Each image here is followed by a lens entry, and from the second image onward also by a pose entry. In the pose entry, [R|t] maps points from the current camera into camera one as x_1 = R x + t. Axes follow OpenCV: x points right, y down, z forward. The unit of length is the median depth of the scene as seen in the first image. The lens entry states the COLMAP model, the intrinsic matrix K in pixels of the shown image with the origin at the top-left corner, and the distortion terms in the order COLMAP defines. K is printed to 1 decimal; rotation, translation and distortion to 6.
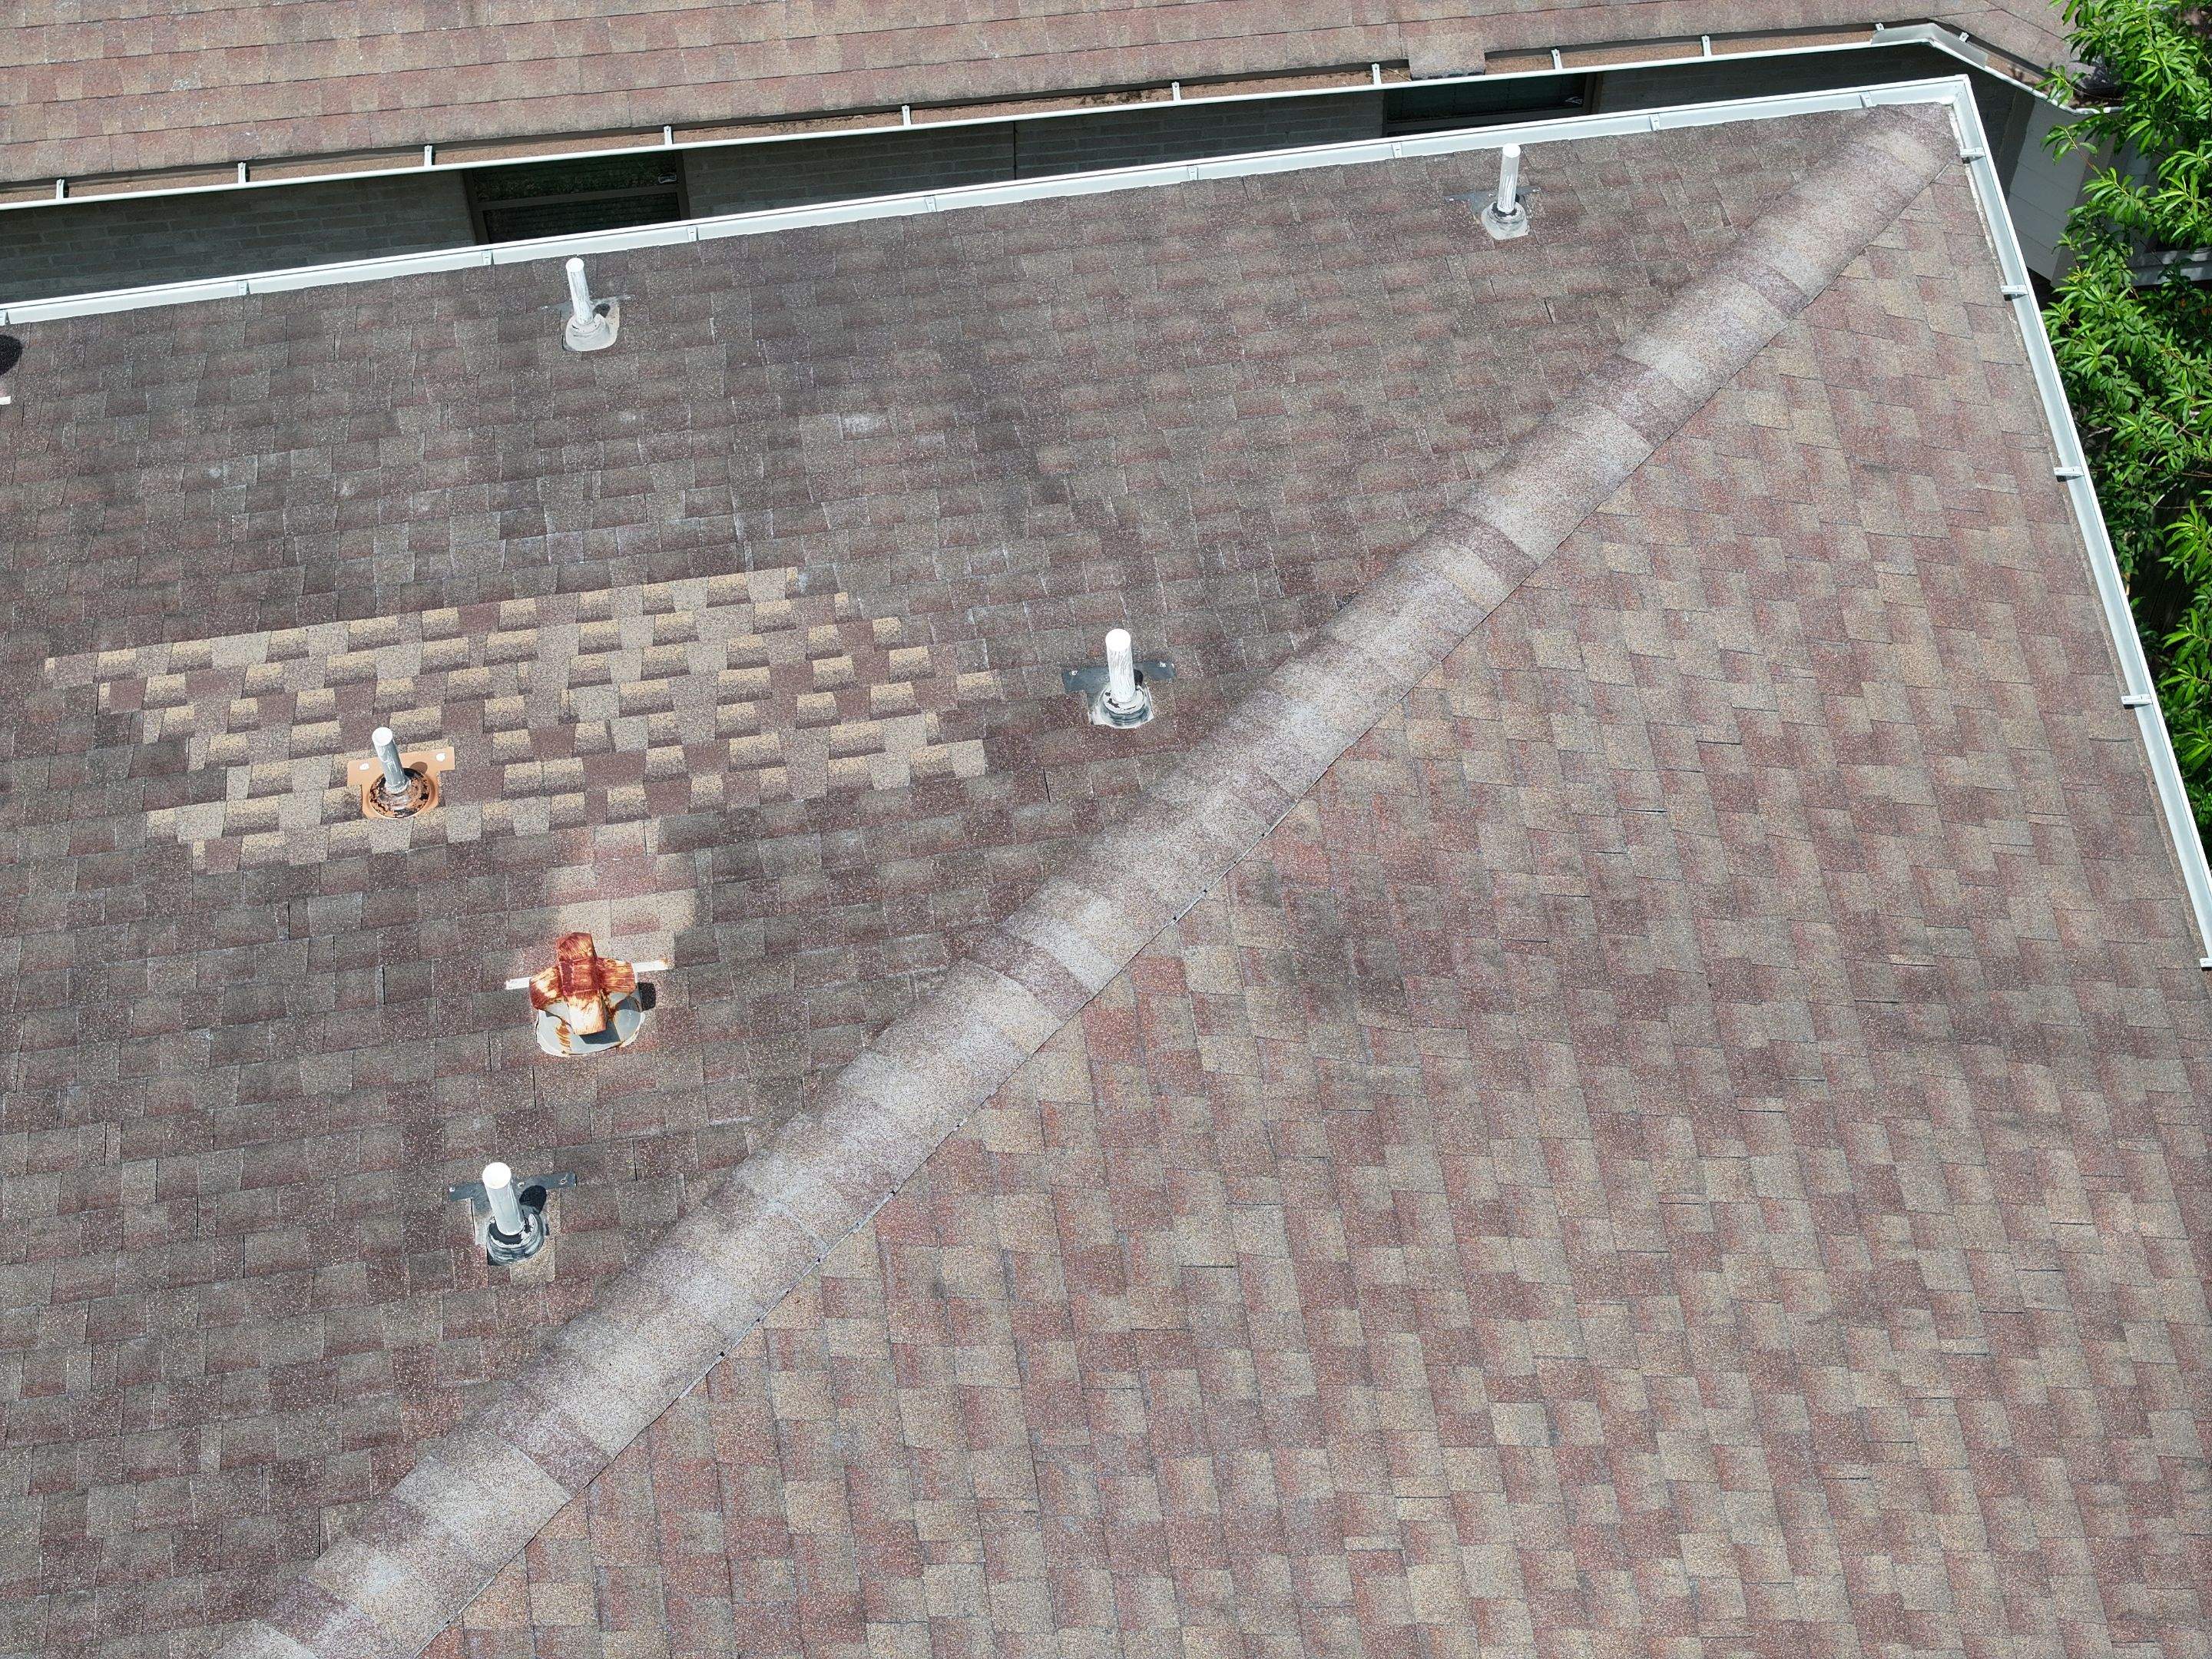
lens RADIAL K [[4398.6, 0, 1106.0], [0, 4398.6, 829.5], [0, 0, 1]] dist [-0.228387, 1.158201]
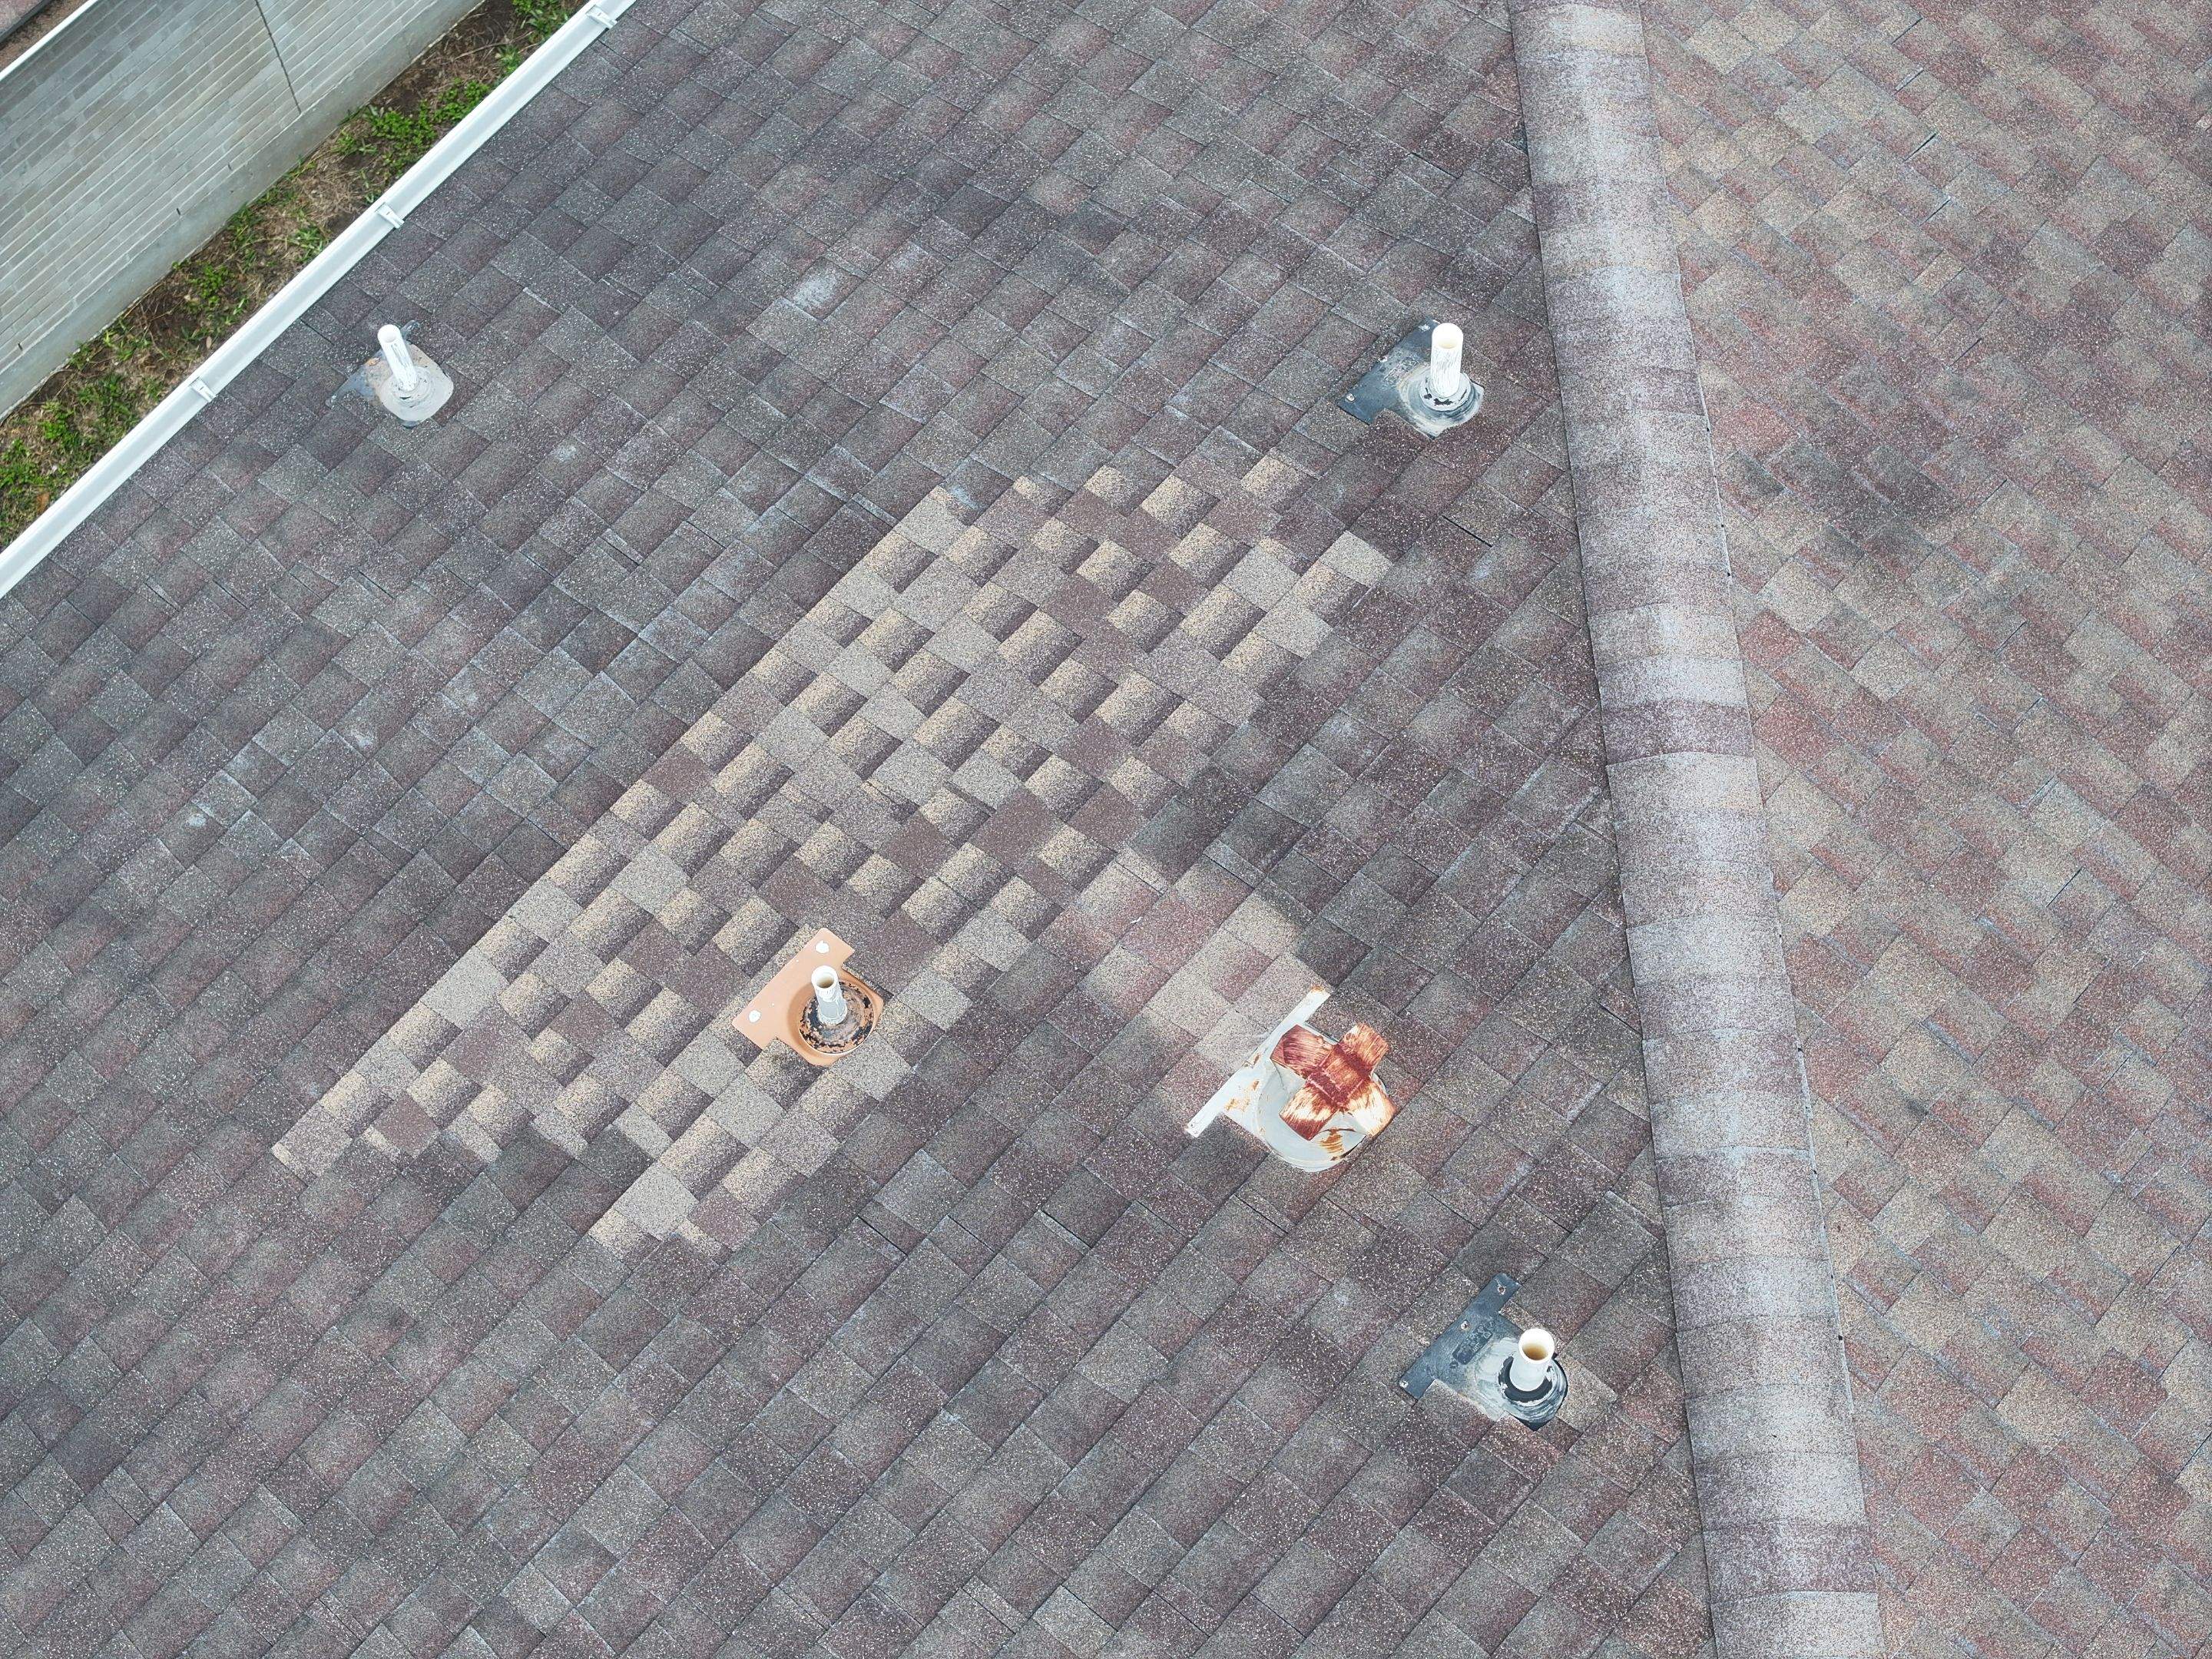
lens RADIAL K [[4398.6, 0, 1106.0], [0, 4398.6, 829.5], [0, 0, 1]] dist [-0.228387, 1.158201]
pose [[0.774851, -0.600671, 0.196978, -0.258917], [0.552779, 0.794998, 0.249828, -0.206490], [-0.306661, -0.084694, 0.948043, 0.232303]]
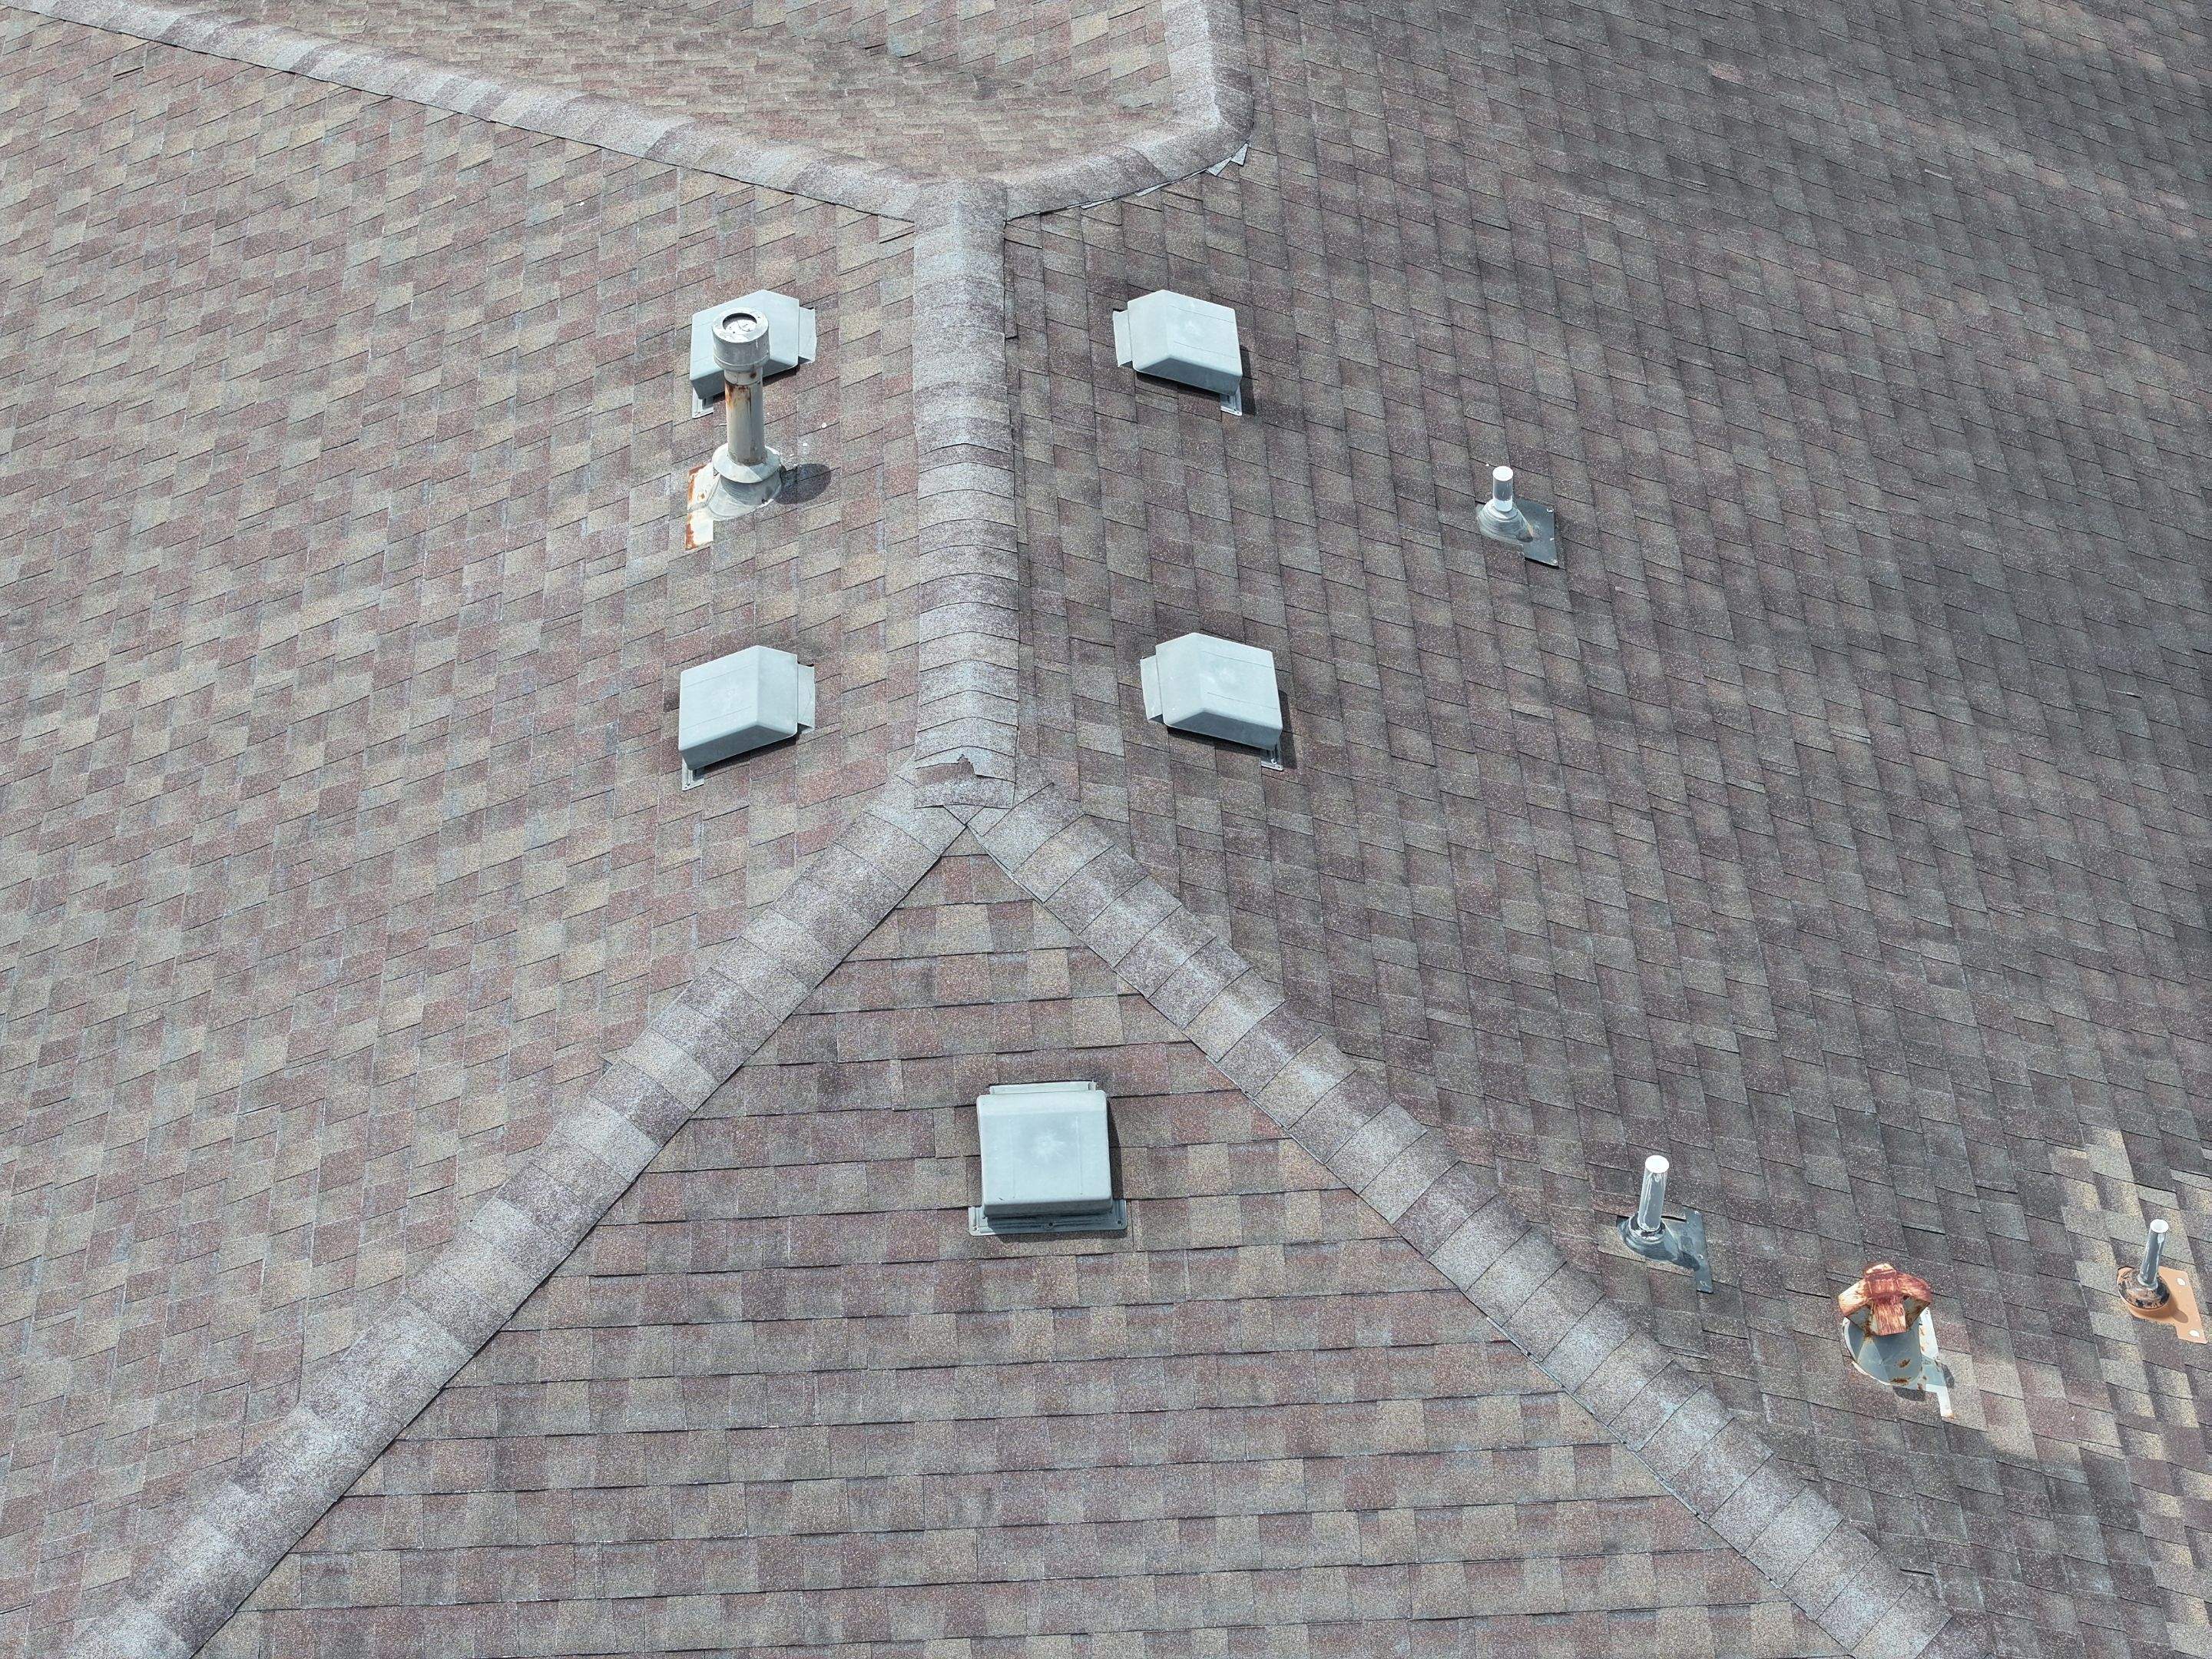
lens RADIAL K [[4398.6, 0, 1106.0], [0, 4398.6, 829.5], [0, 0, 1]] dist [-0.228387, 1.158201]
pose [[-0.104043, 0.706602, -0.699920, 0.583500], [-0.864042, 0.284302, 0.415456, -0.282453], [0.492551, 0.647986, 0.580955, 0.118771]]
